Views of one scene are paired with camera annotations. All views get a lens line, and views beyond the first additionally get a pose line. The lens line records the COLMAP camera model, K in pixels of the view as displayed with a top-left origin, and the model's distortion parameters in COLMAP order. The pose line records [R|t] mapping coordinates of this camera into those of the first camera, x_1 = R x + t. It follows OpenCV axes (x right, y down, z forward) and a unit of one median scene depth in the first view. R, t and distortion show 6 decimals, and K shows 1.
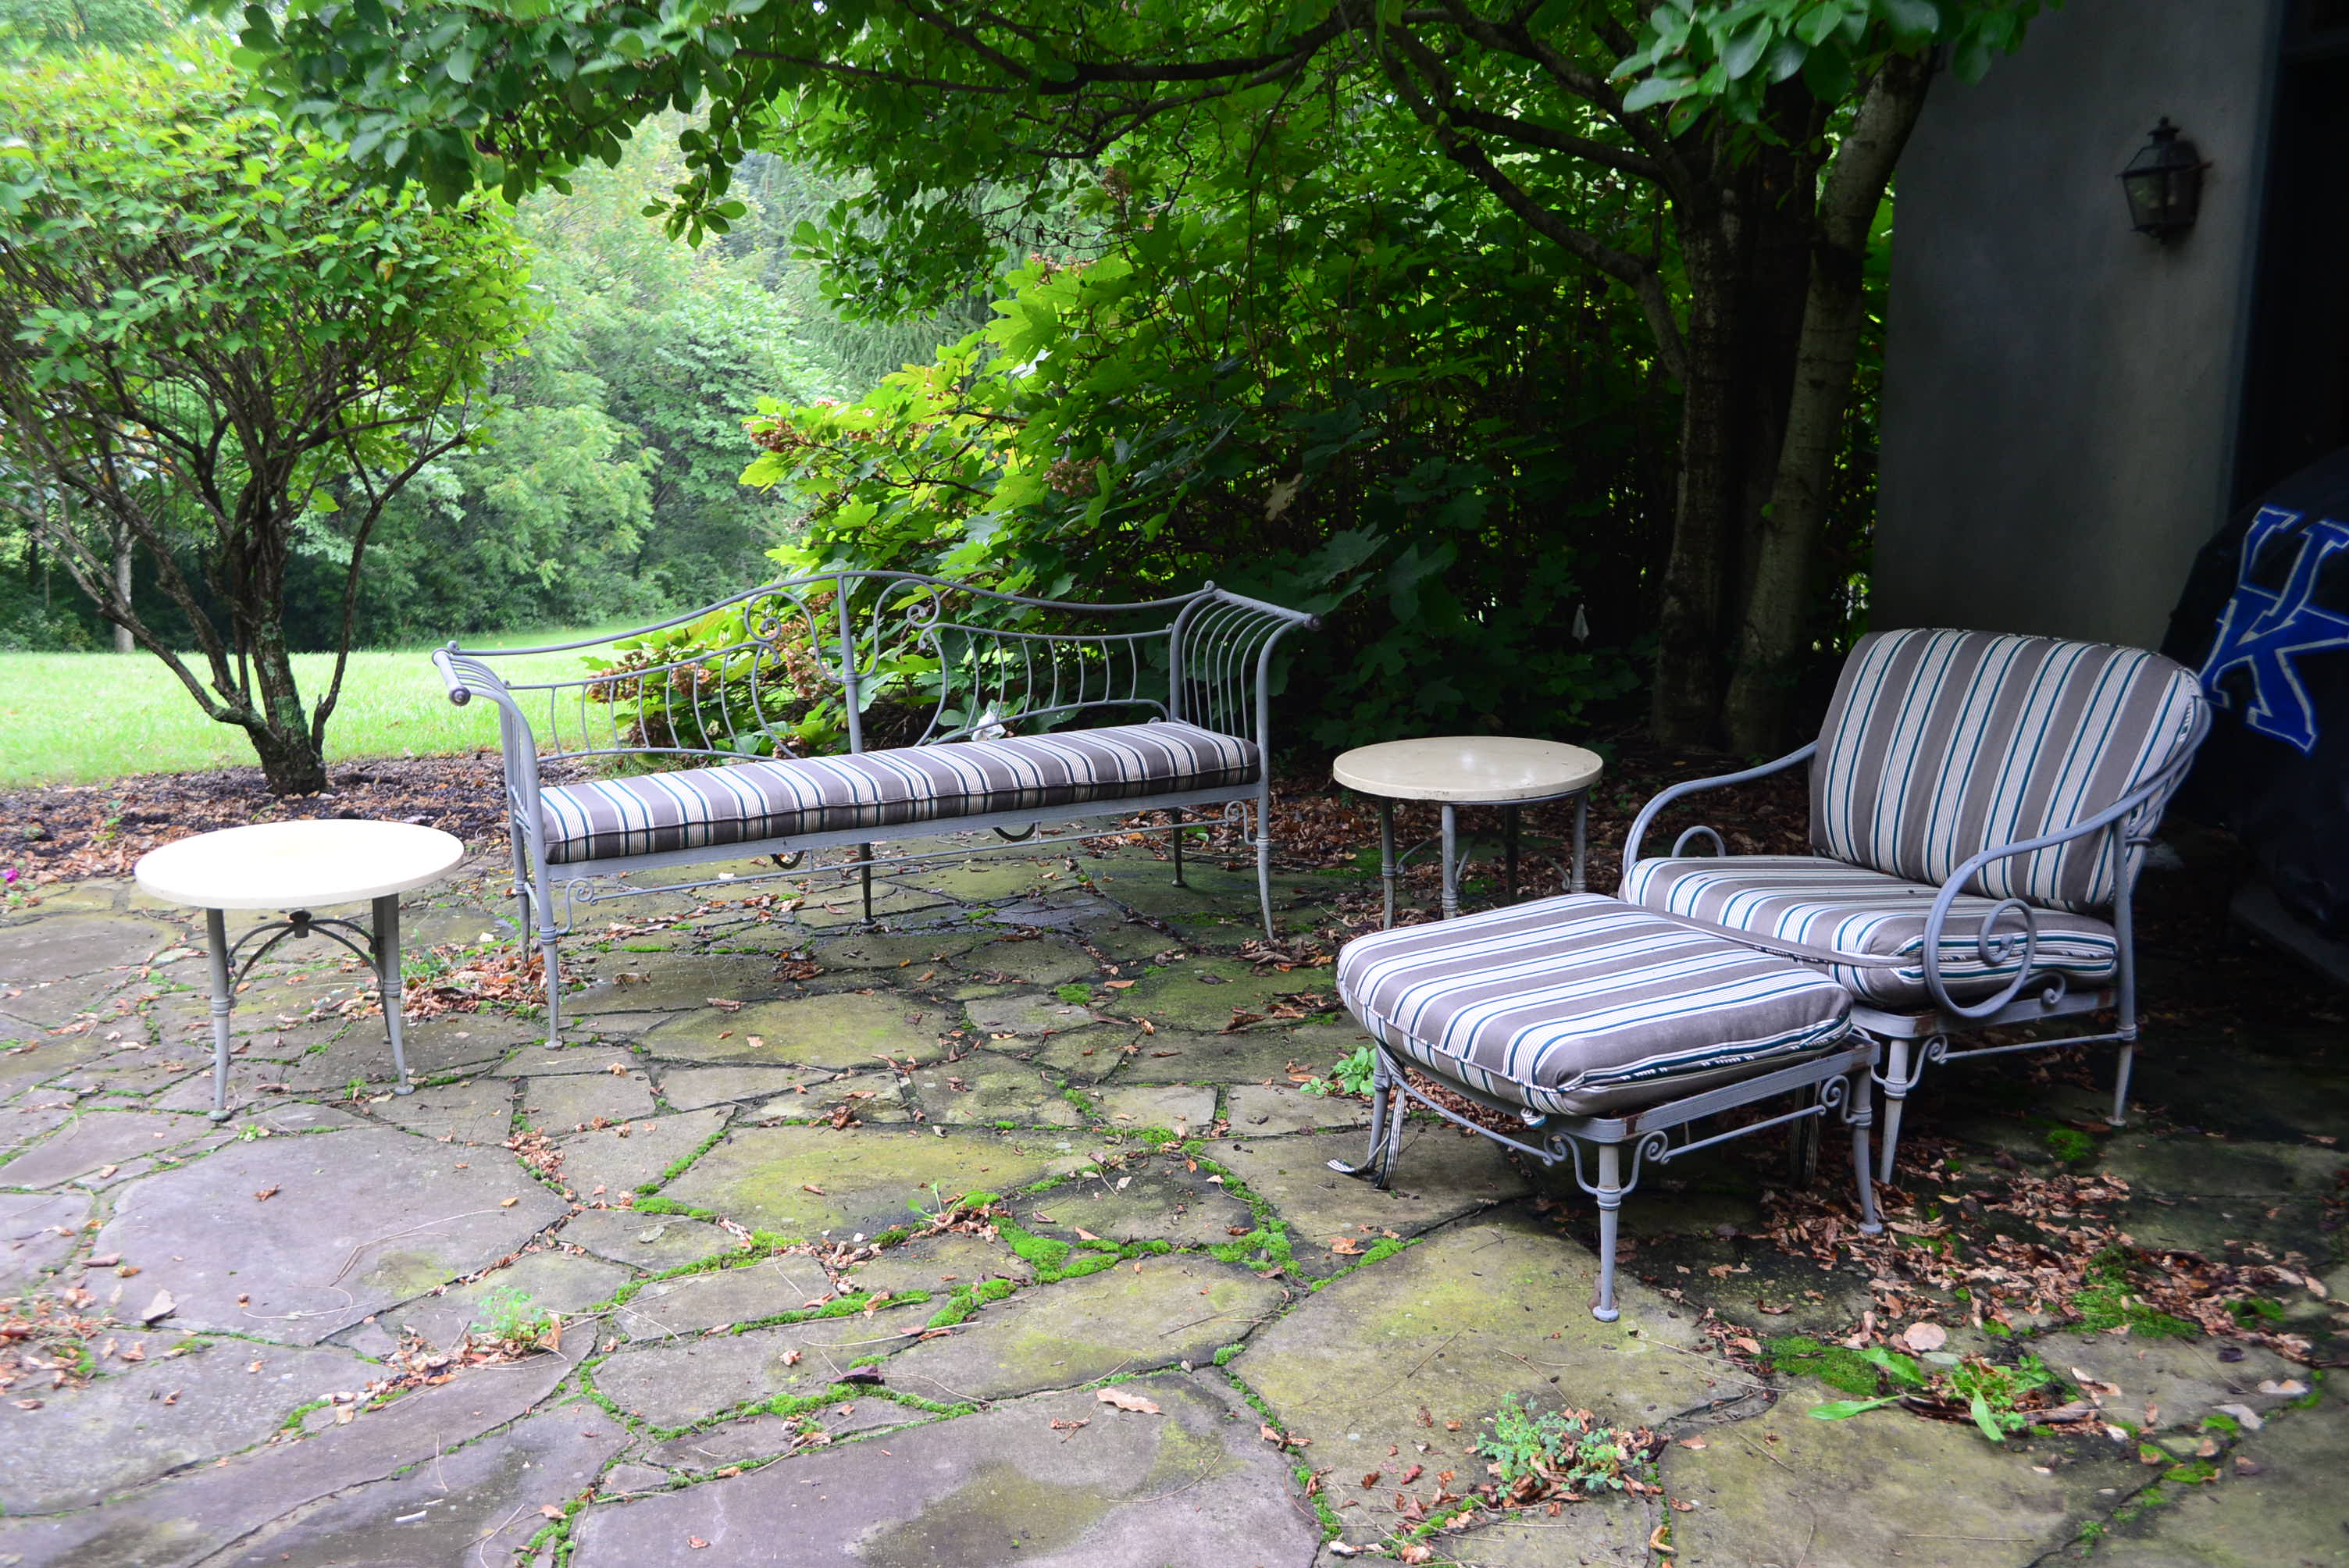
lens RADIAL K [[2082.6, 0, 1160.1], [0, 2082.6, 758.4], [0, 0, 1]] dist [-0.088177, 0.145594]
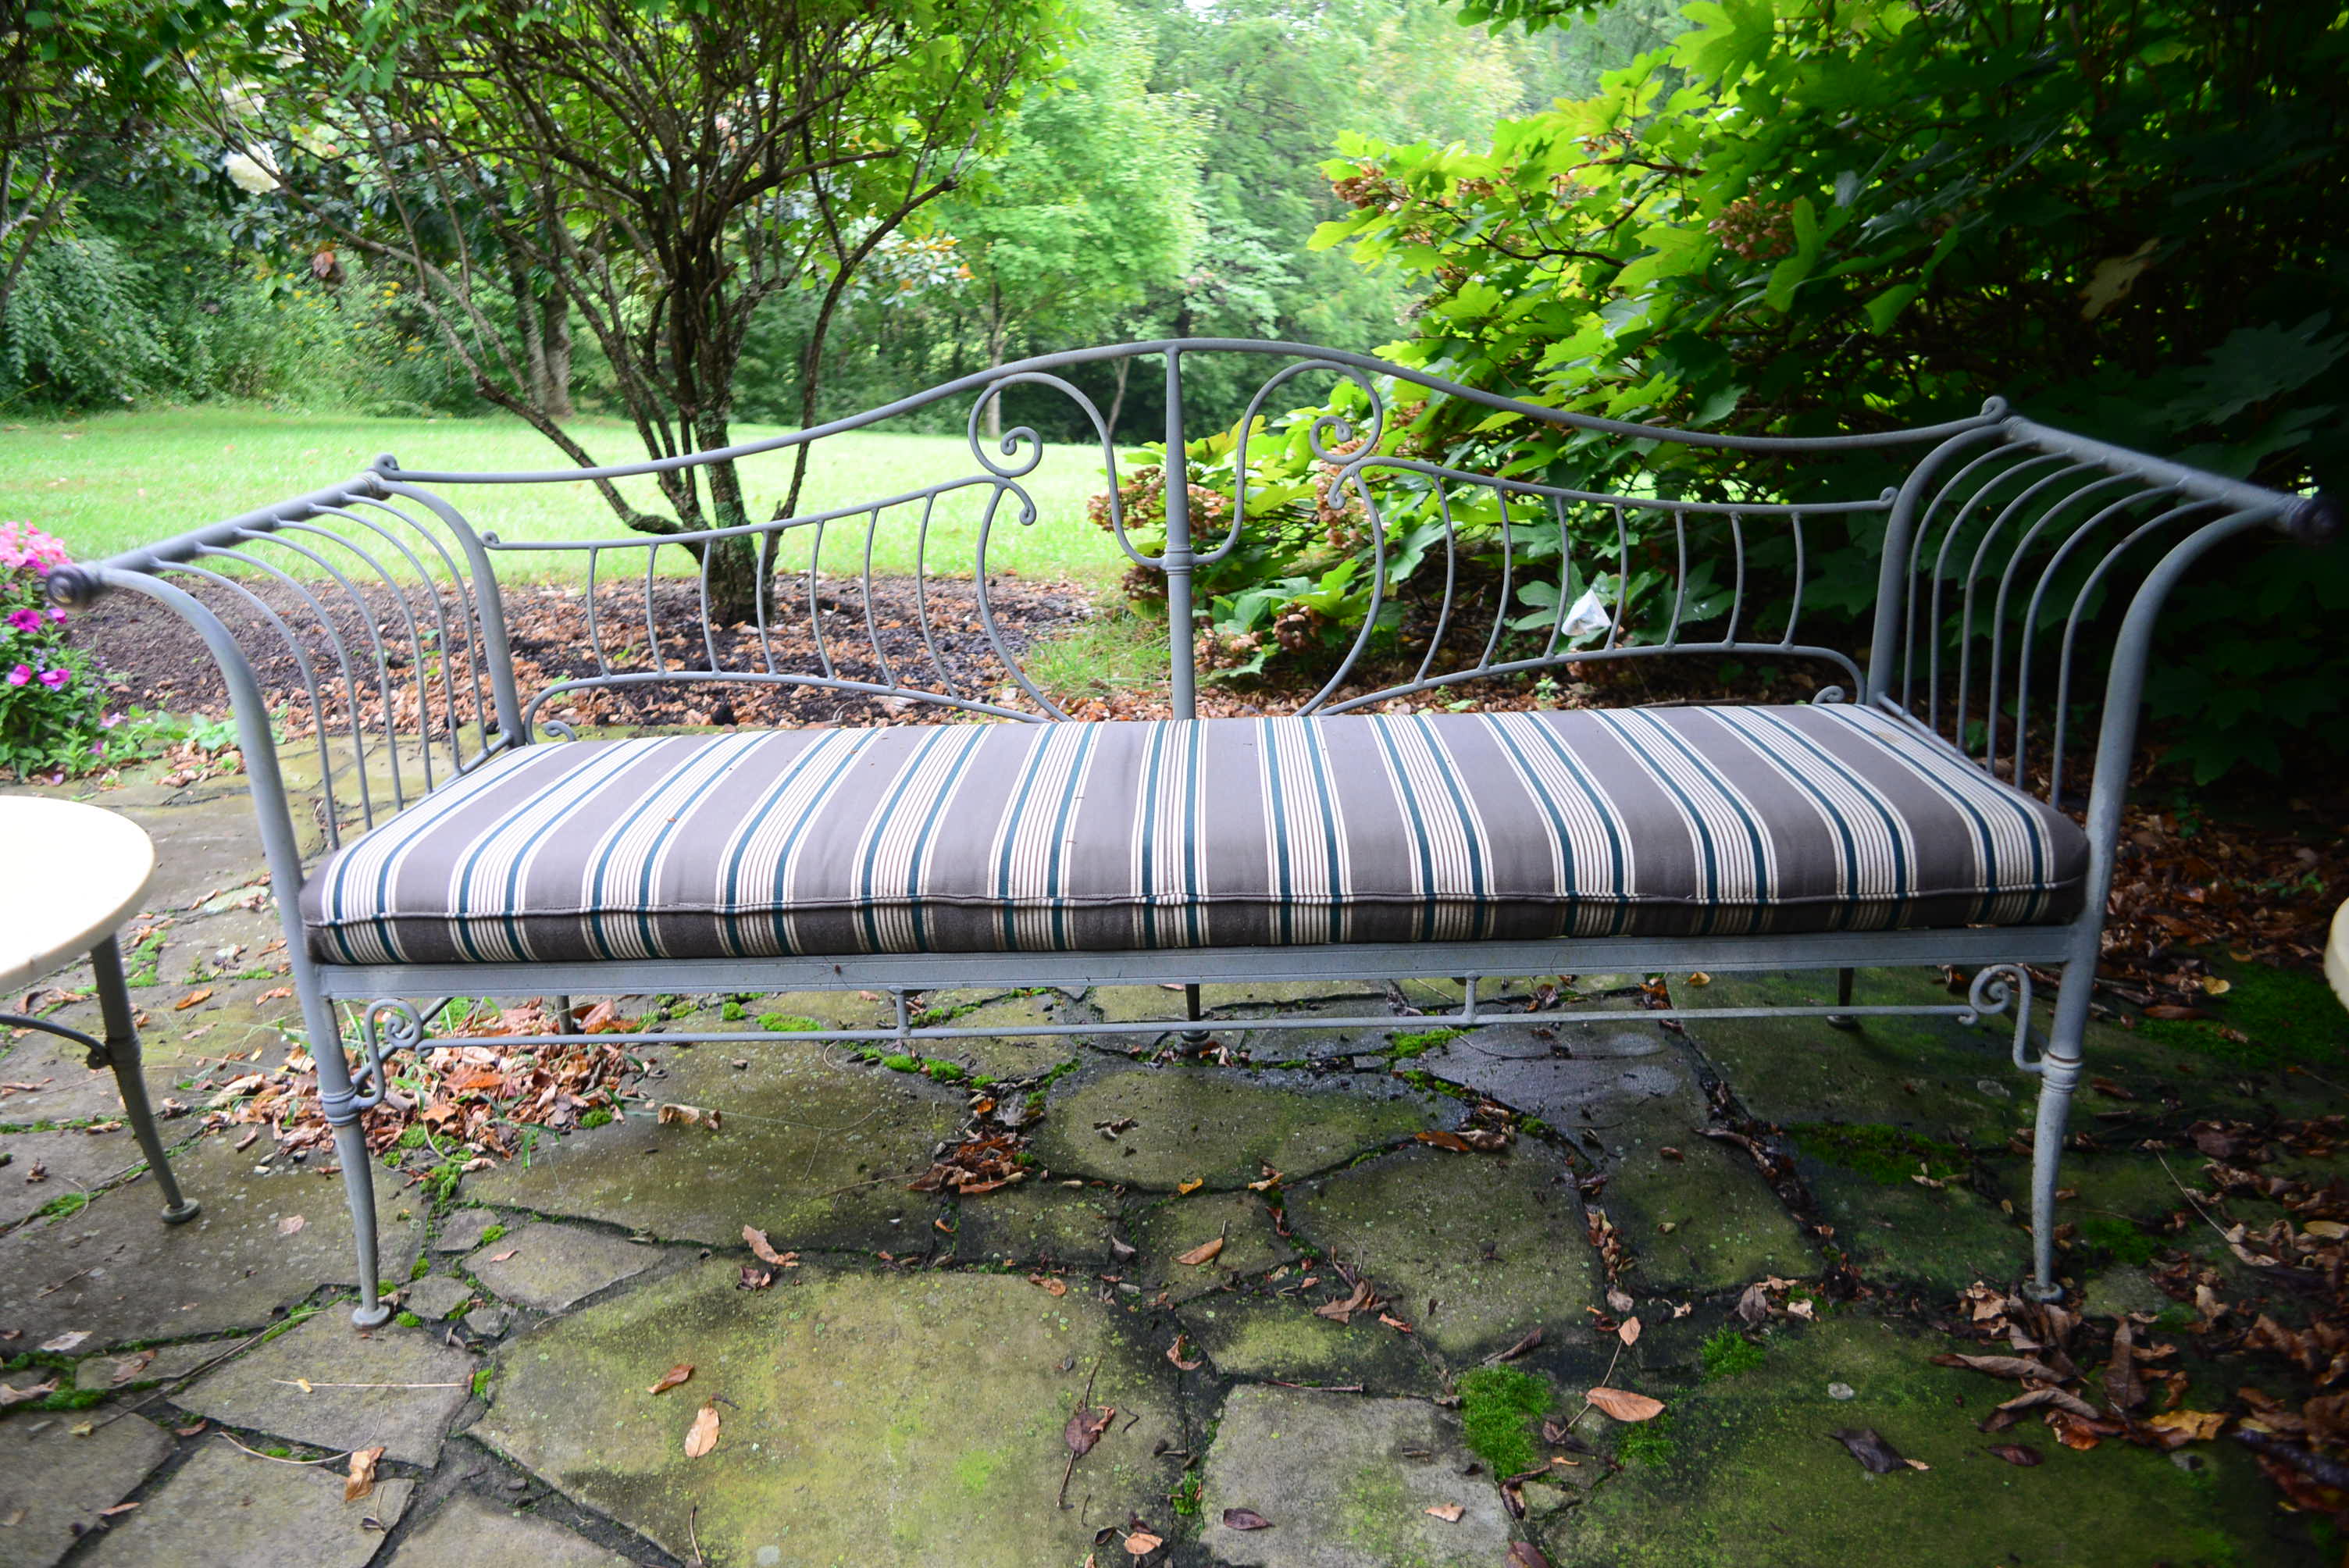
lens RADIAL K [[1686.4, 0, 1166.0], [0, 1686.4, 768.4], [0, 0, 1]] dist [-0.143600, 0.124663]
pose [[0.915637, 0.121722, -0.383136, 0.006392], [-0.070804, 0.986990, 0.144355, -0.060132], [0.395723, -0.105050, 0.912342, 0.809534]]
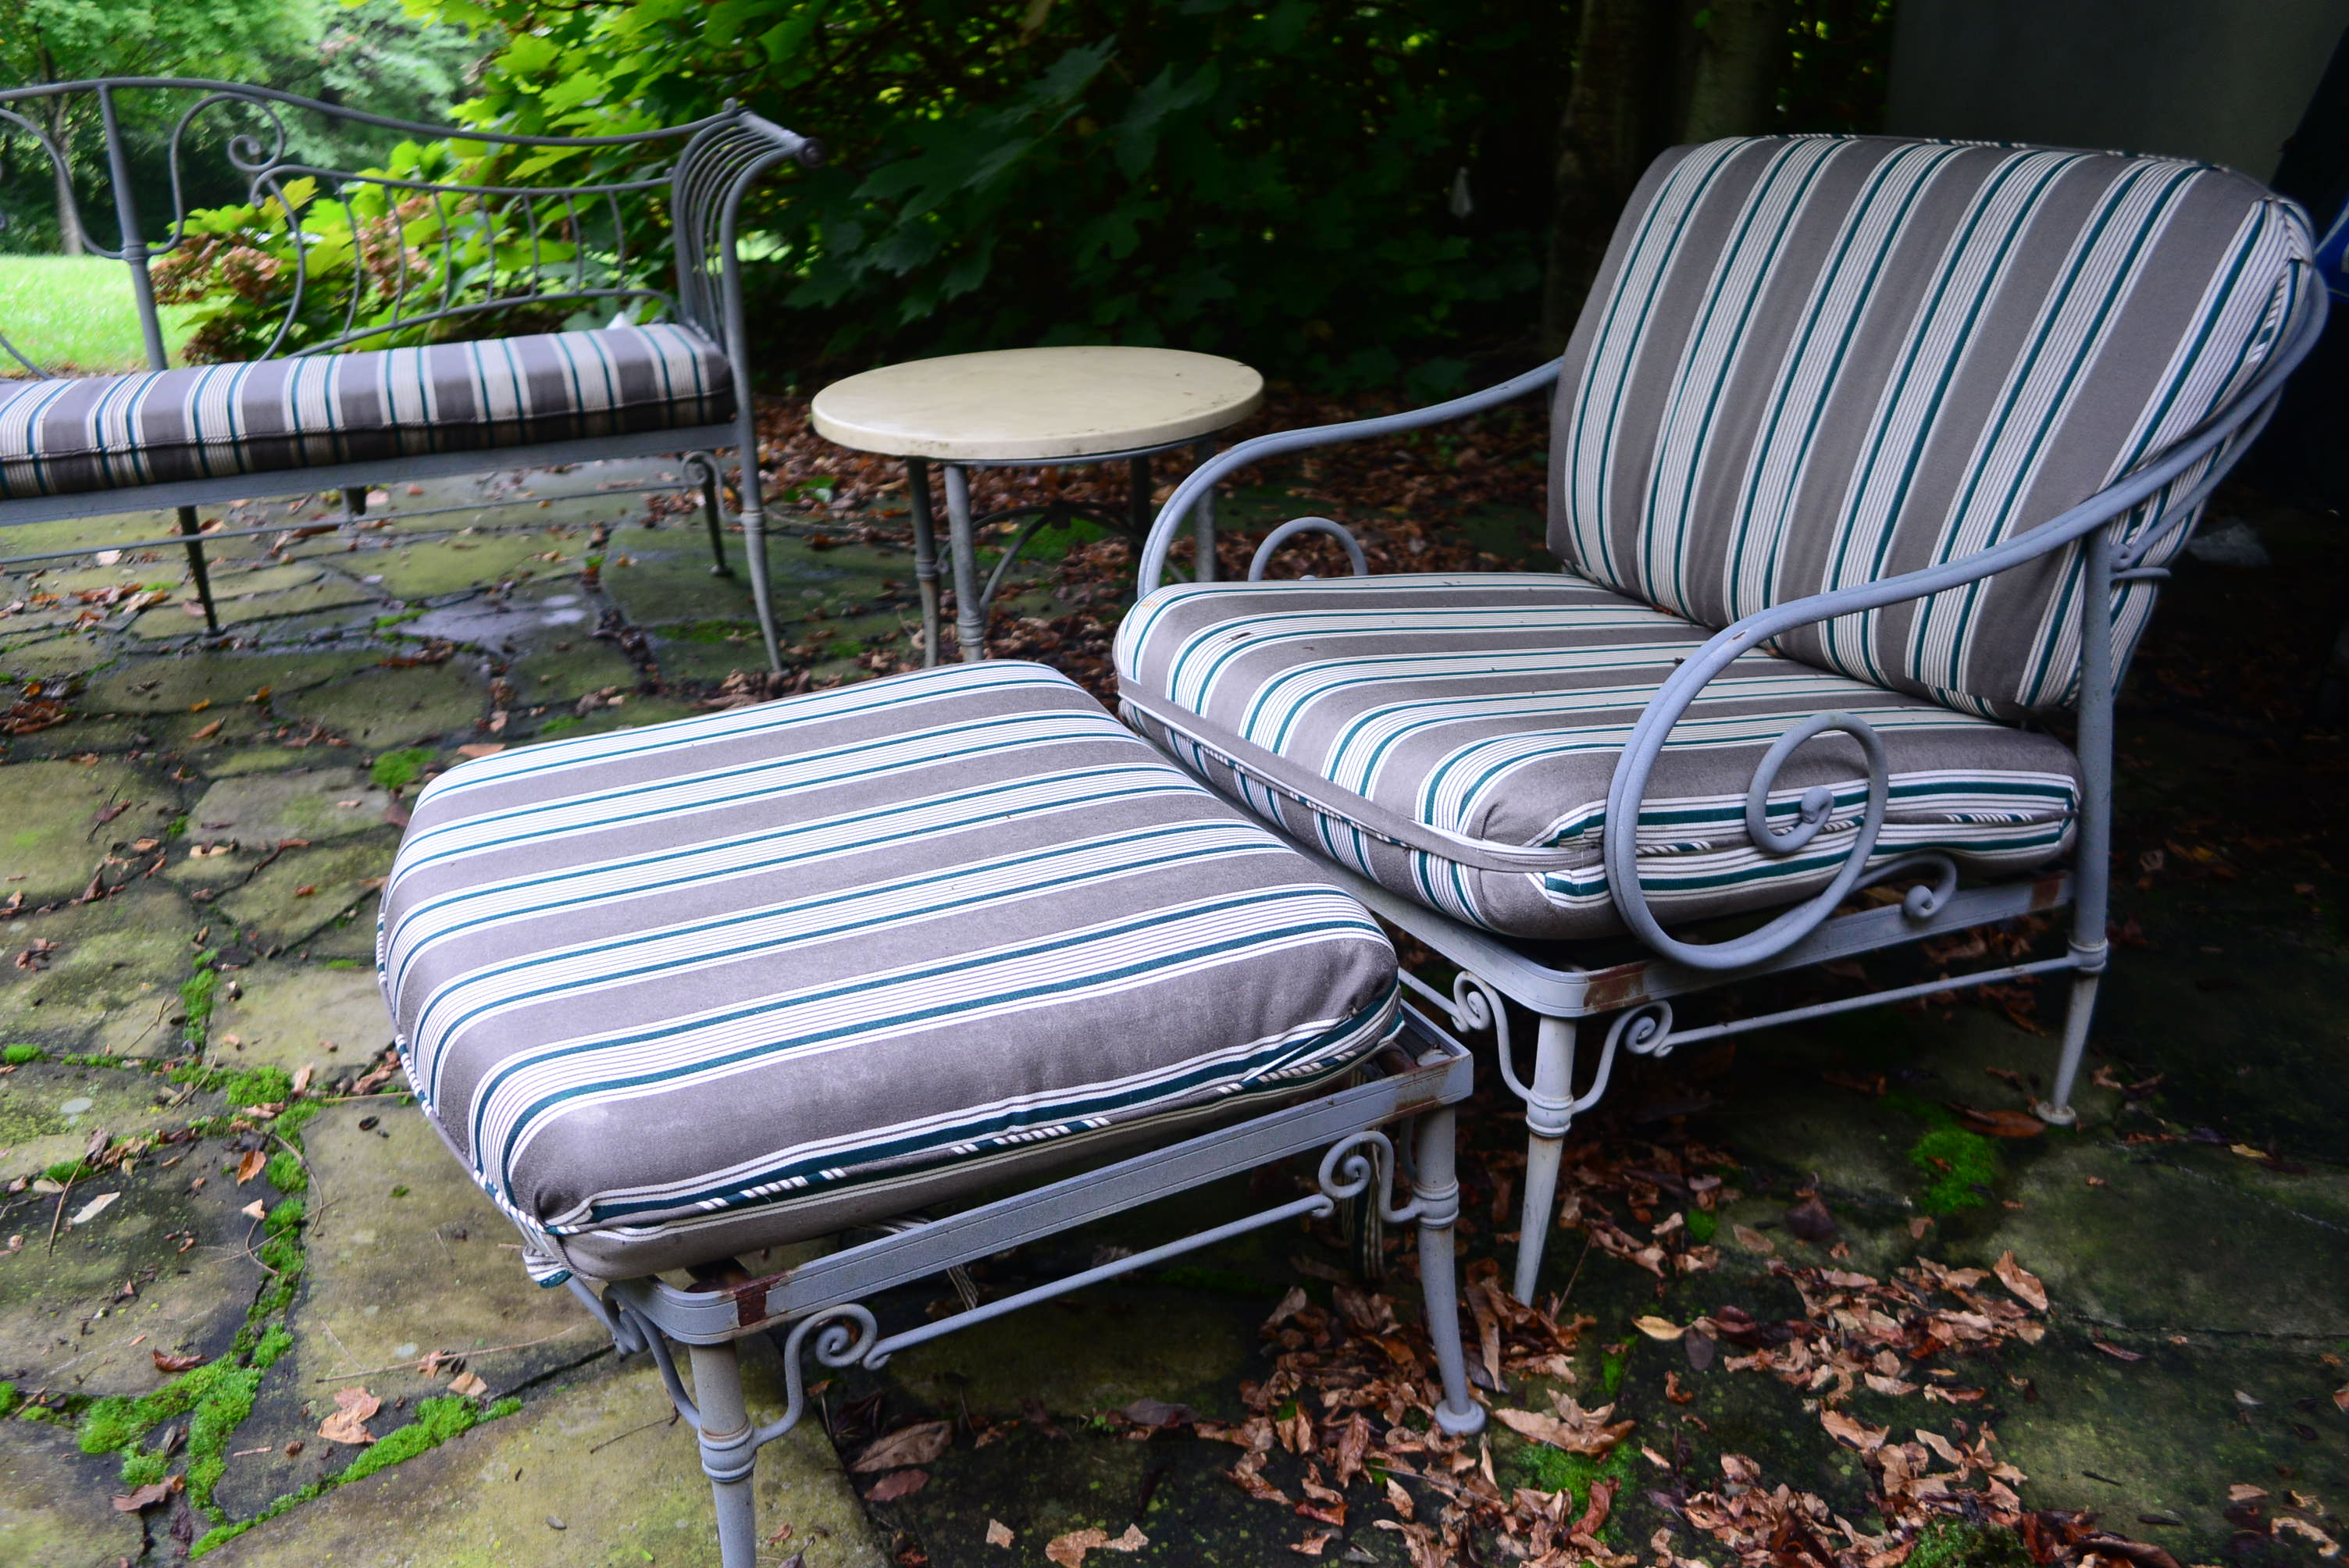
lens RADIAL K [[2082.6, 0, 1160.1], [0, 2082.6, 758.4], [0, 0, 1]] dist [-0.088177, 0.145594]
pose [[0.999076, 0.012436, -0.041129, 0.244581], [-0.004816, 0.983581, 0.180404, -0.002134], [0.042698, -0.180040, 0.982732, 0.469286]]
